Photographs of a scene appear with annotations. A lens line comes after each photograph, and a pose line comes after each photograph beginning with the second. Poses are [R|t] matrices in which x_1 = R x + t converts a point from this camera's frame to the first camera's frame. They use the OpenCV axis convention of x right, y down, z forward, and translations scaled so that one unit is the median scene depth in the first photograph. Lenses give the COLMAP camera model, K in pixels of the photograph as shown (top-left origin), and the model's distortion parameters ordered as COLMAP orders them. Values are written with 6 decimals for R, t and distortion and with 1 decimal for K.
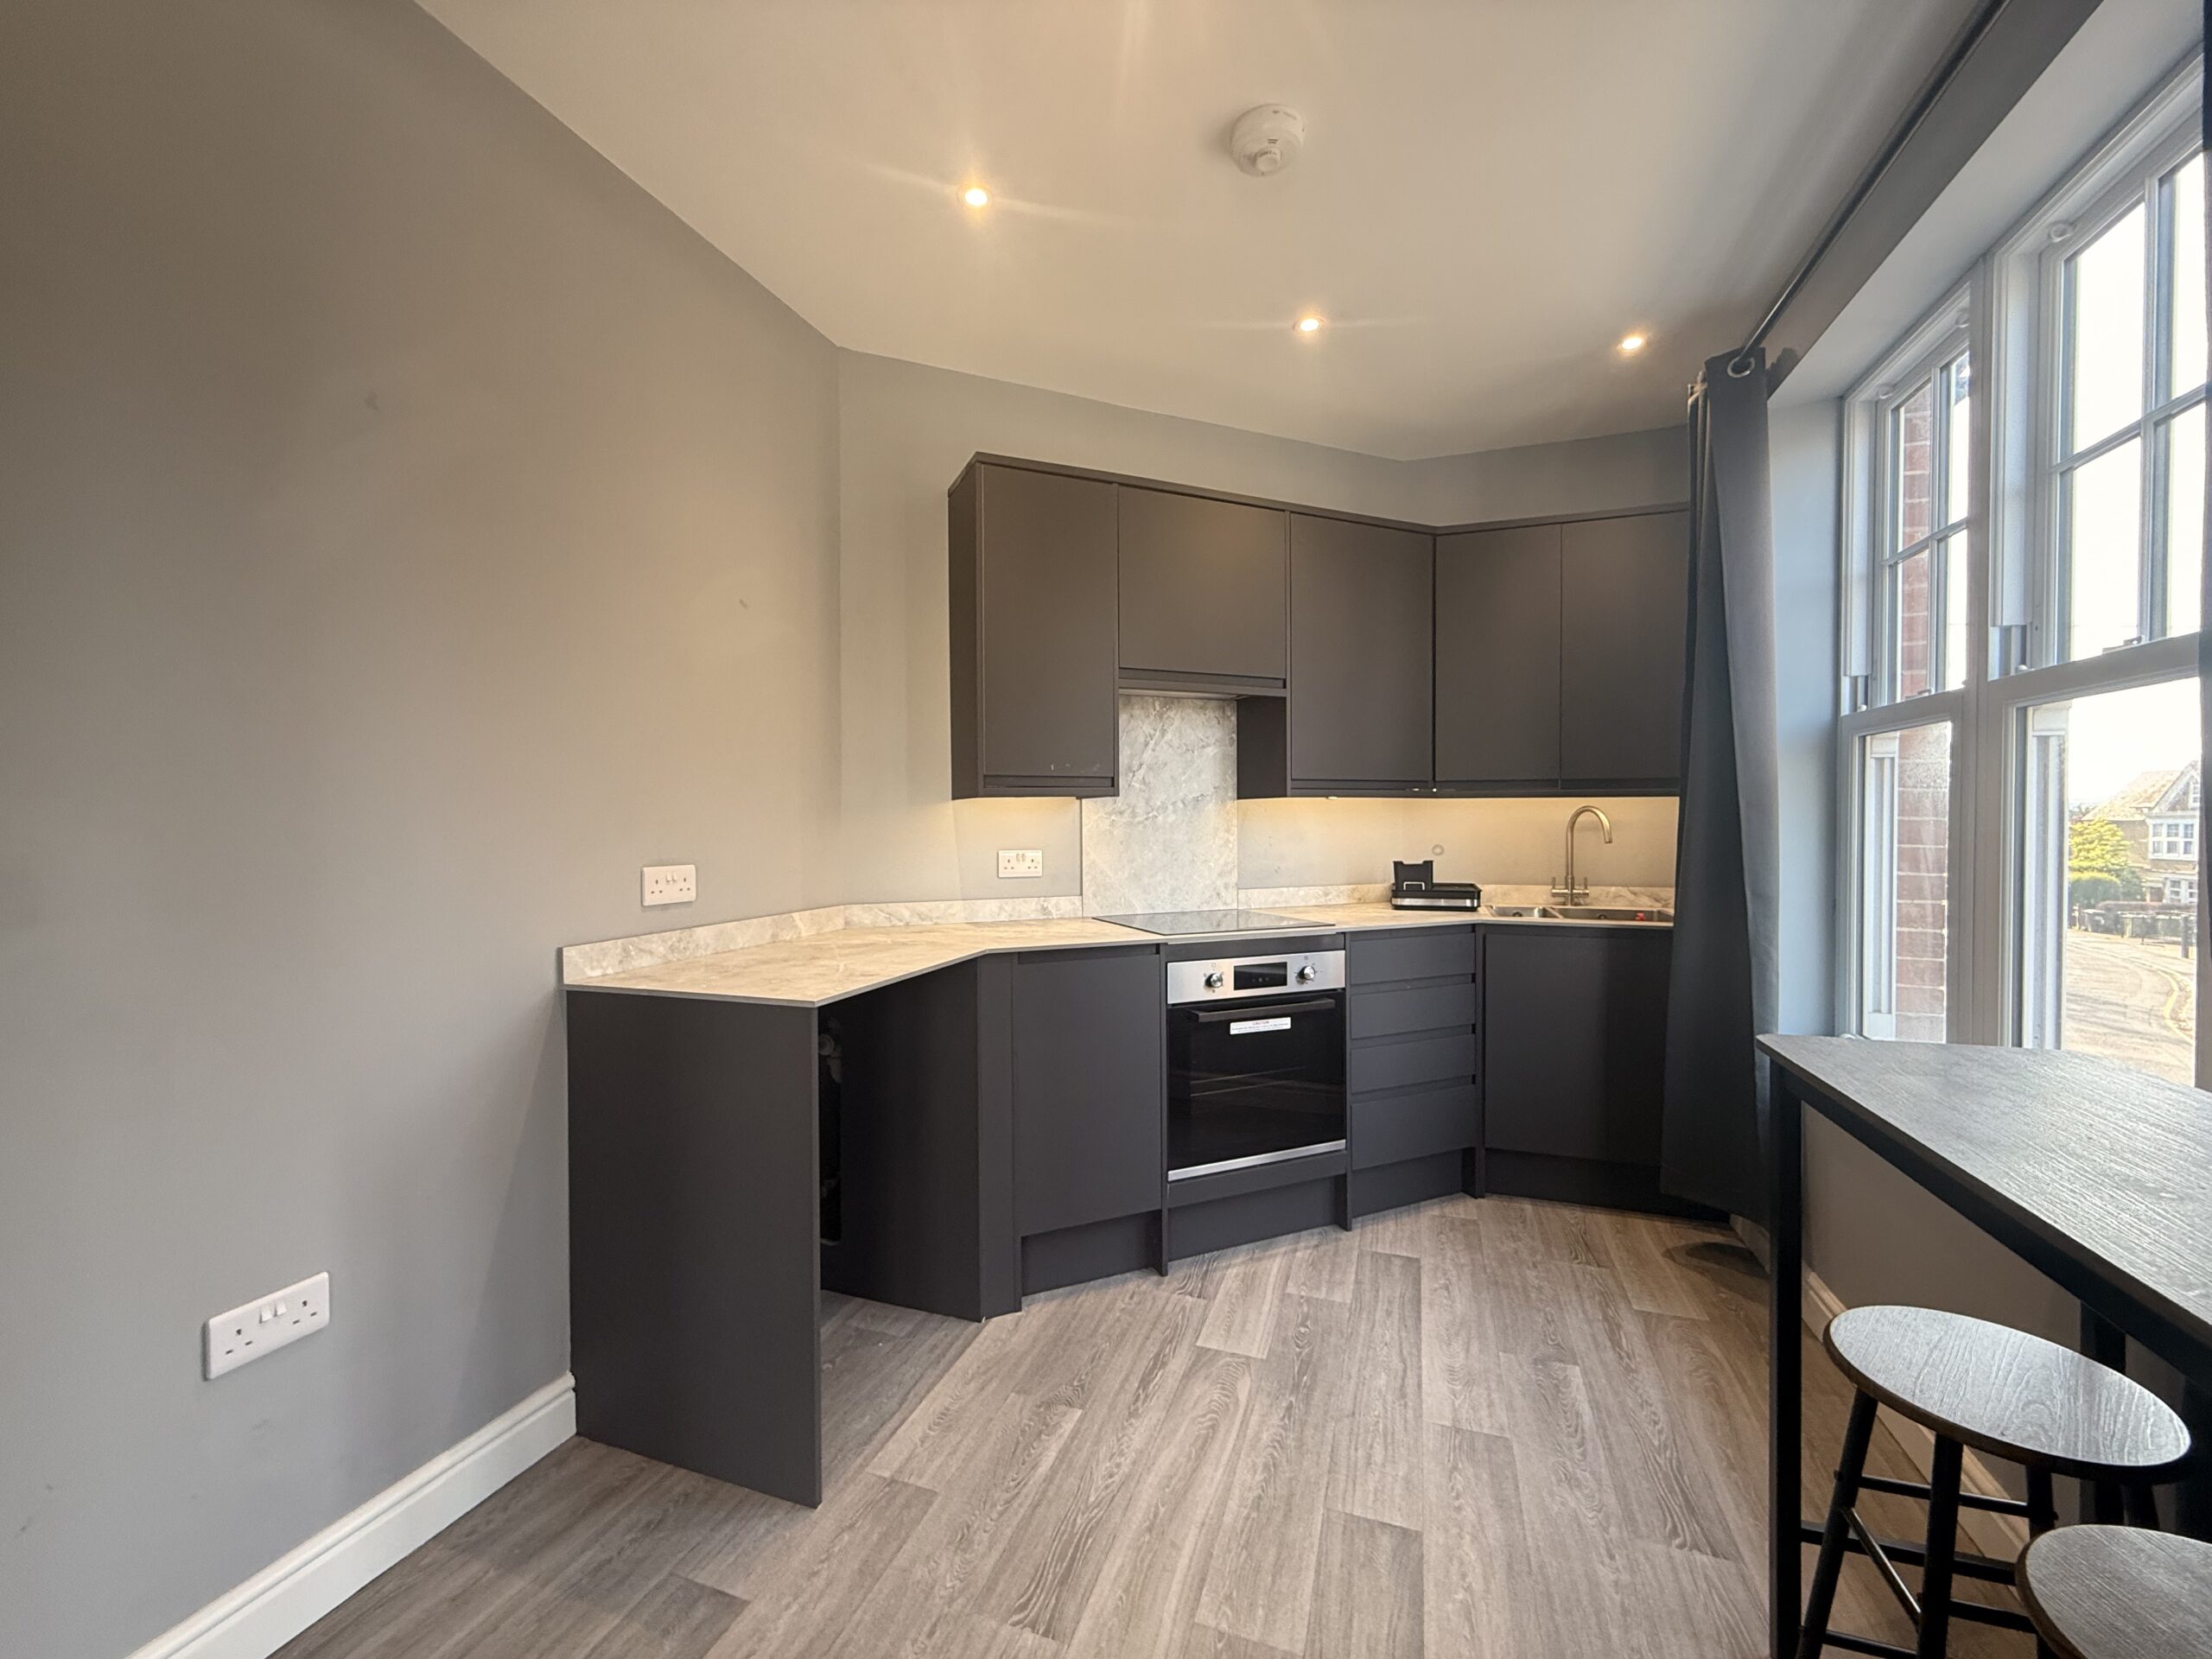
lens RADIAL K [[882.5, 0, 1103.6], [0, 882.5, 835.1], [0, 0, 1]] dist [0.000288, -0.000291]
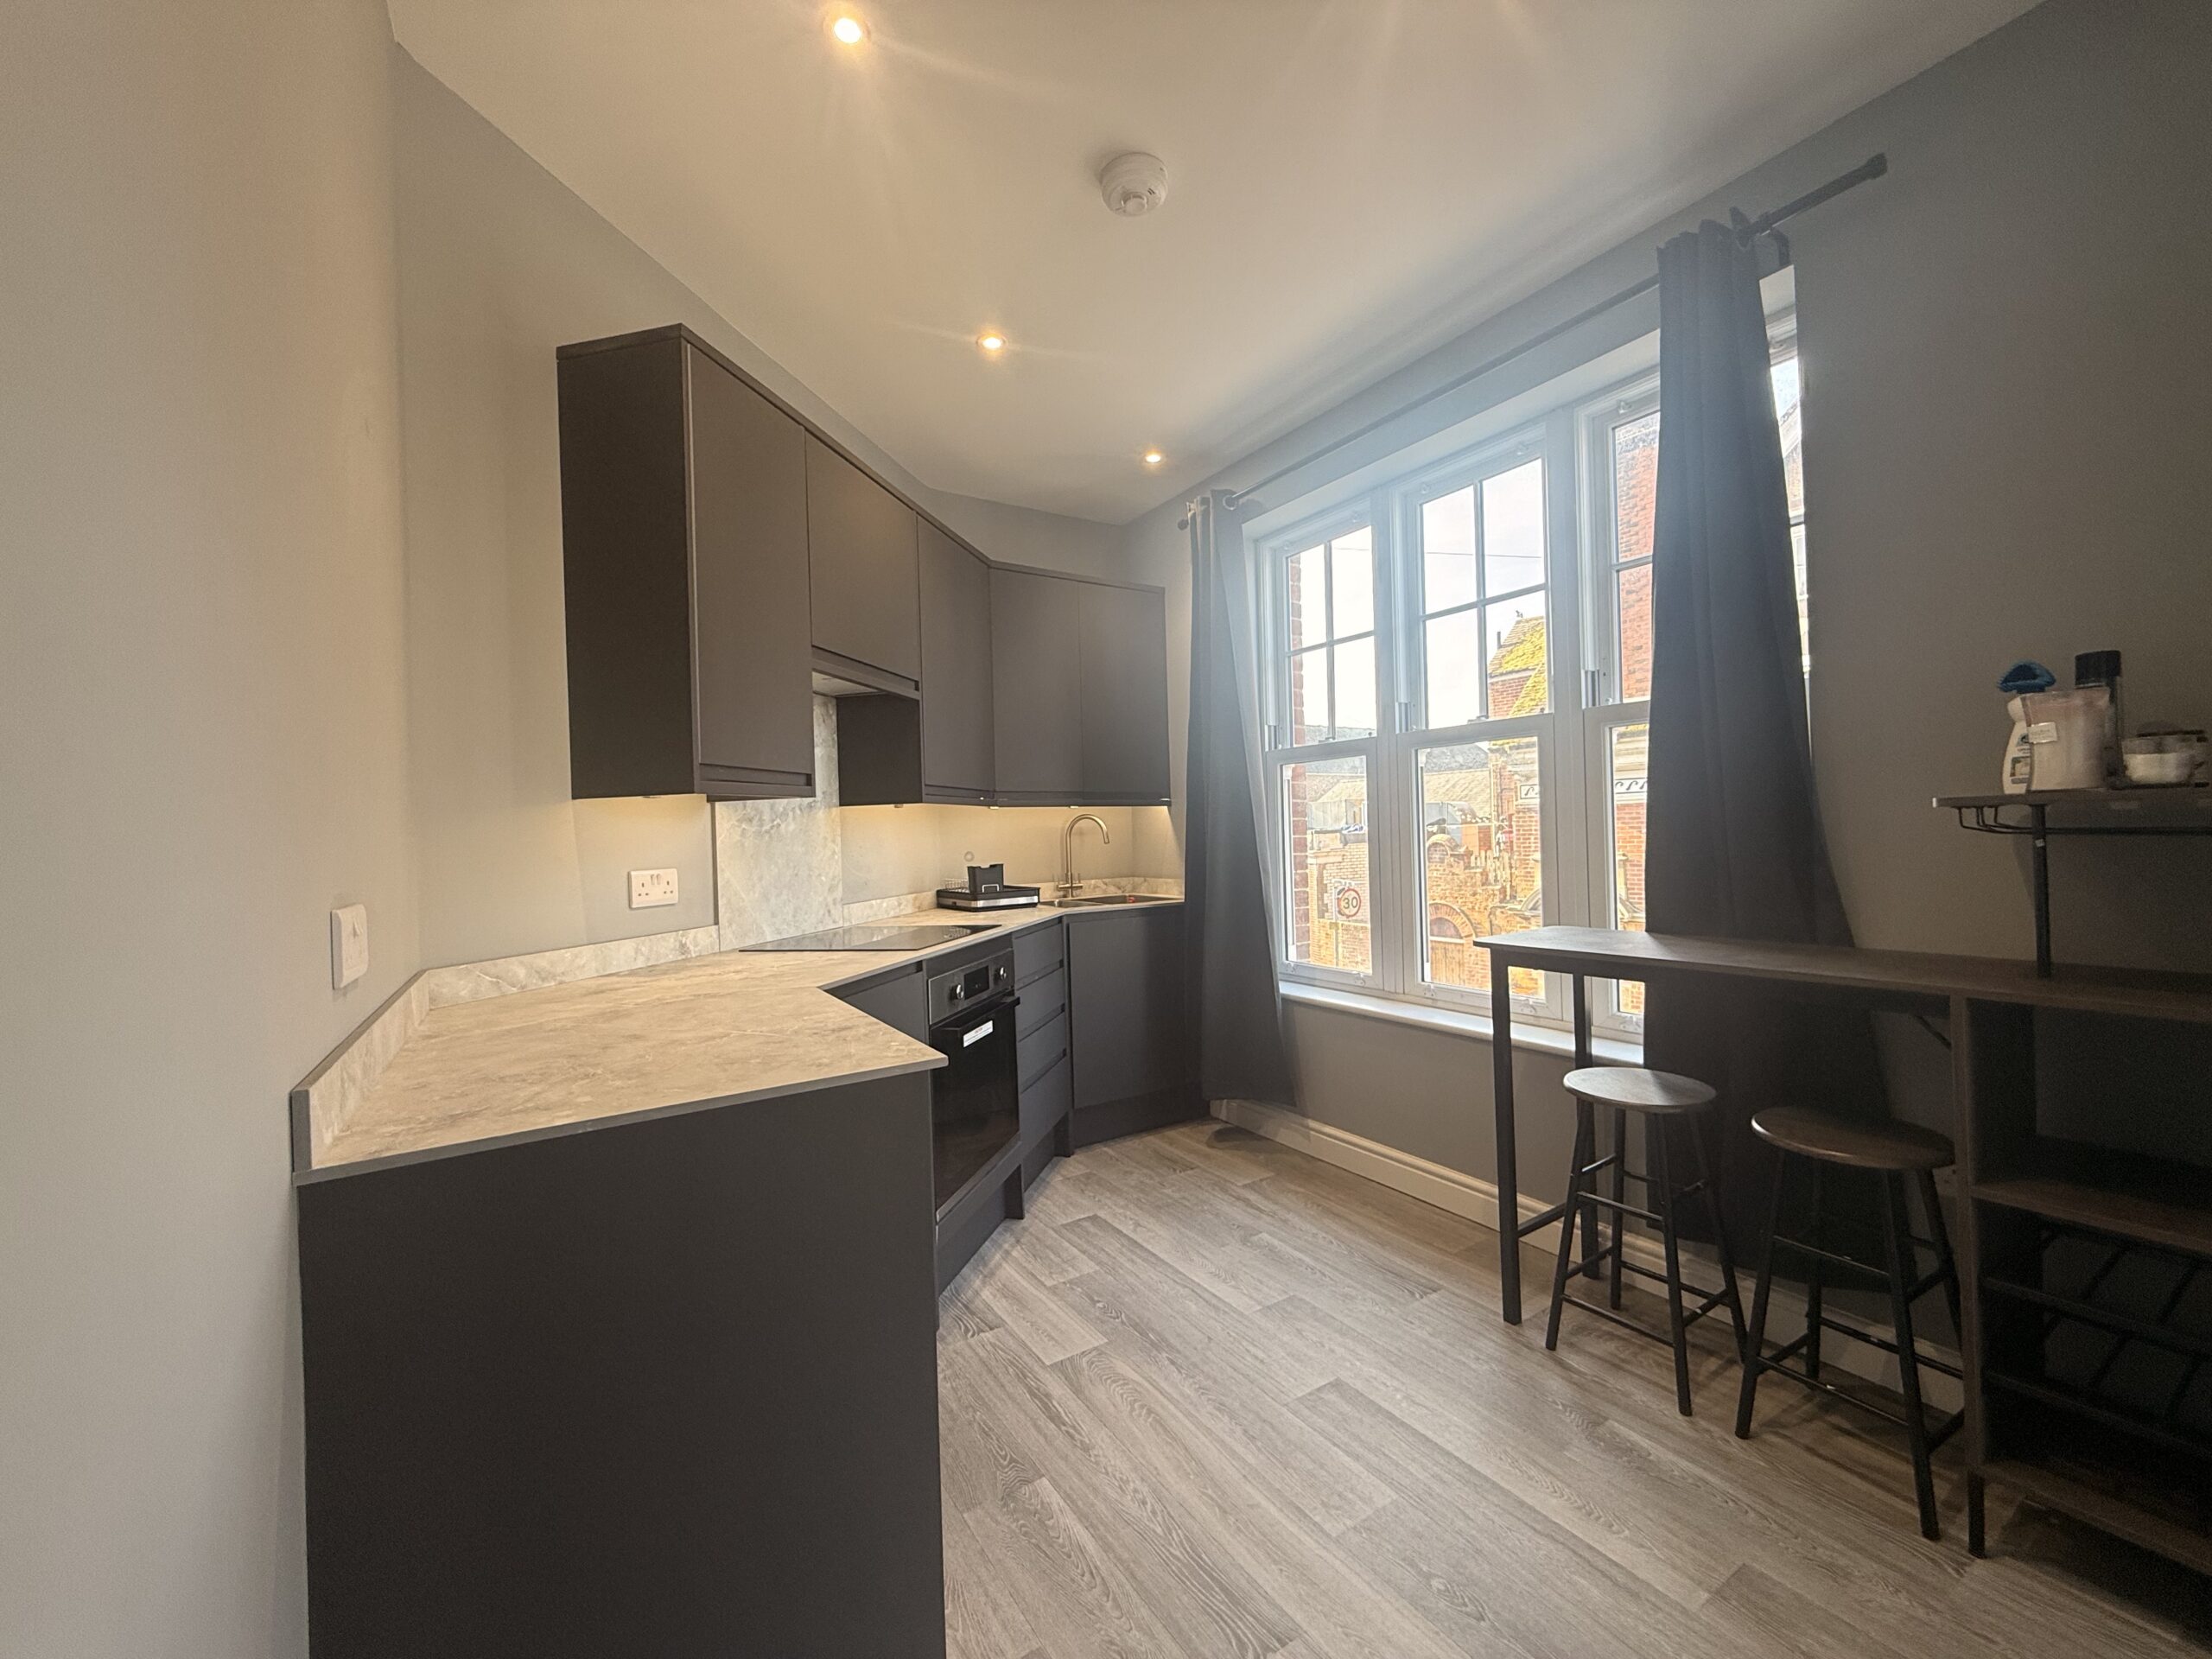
lens RADIAL K [[882.5, 0, 1102.3], [0, 882.5, 833.7], [0, 0, 1]] dist [0.000288, -0.000291]
pose [[0.619013, -0.014767, 0.785242, -0.669525], [0.040081, 0.999114, -0.012808, 0.017676], [-0.784358, 0.039401, 0.619056, 0.374850]]
